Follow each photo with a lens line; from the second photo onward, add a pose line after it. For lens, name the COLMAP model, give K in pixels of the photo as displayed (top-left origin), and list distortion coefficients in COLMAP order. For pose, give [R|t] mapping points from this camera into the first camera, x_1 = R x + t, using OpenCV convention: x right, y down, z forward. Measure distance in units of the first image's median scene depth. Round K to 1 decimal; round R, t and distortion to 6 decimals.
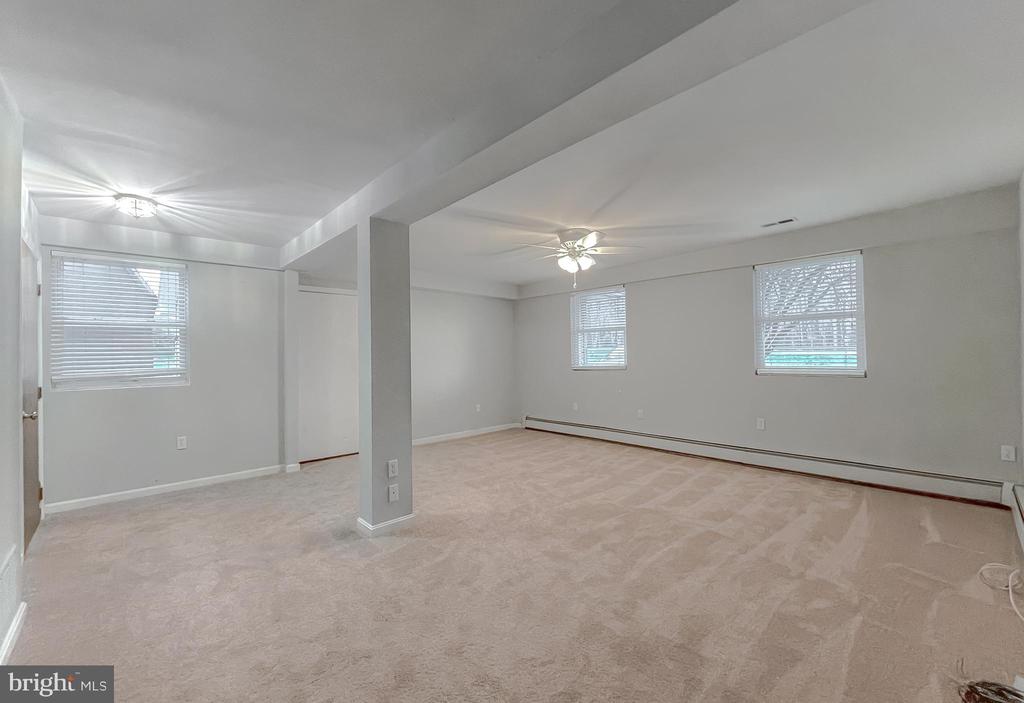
lens RADIAL K [[438.0, 0, 510.7], [0, 438.0, 355.9], [0, 0, 1]] dist [-0.000739, -0.000040]
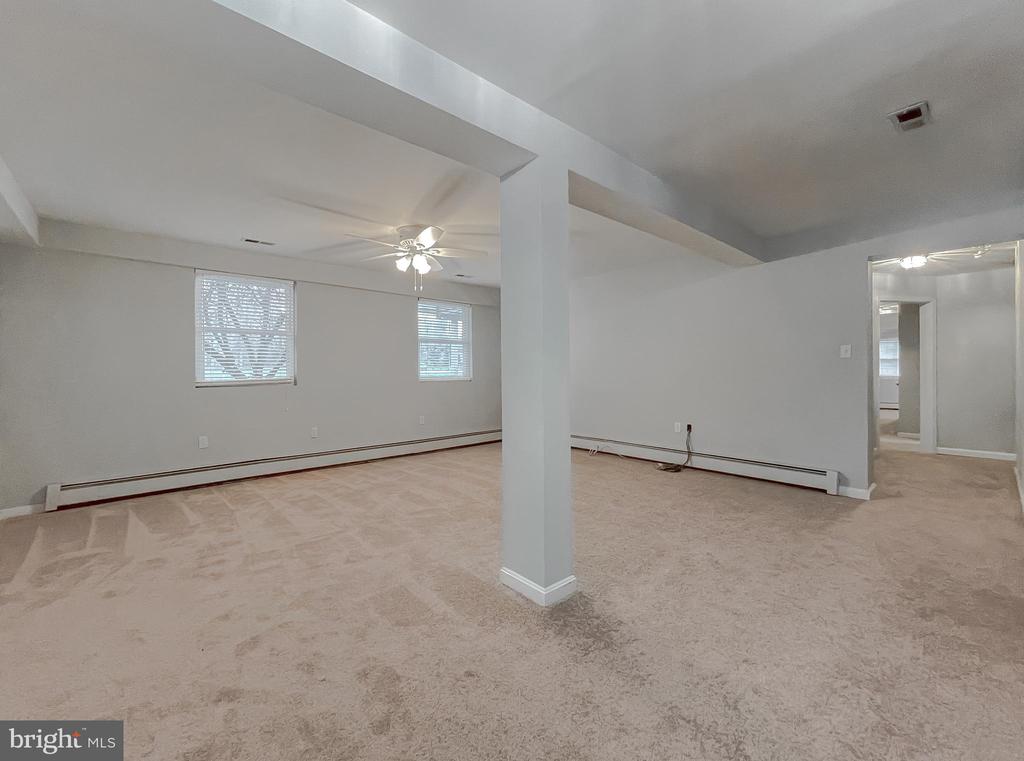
lens RADIAL K [[428.3, 0, 513.9], [0, 428.3, 393.5], [0, 0, 1]] dist [-0.017248, -0.000206]
pose [[-0.017907, -0.052095, 0.998482, -0.786562], [0.004516, 0.998627, 0.052184, 0.014989], [-0.999829, 0.005443, -0.017647, 0.827053]]
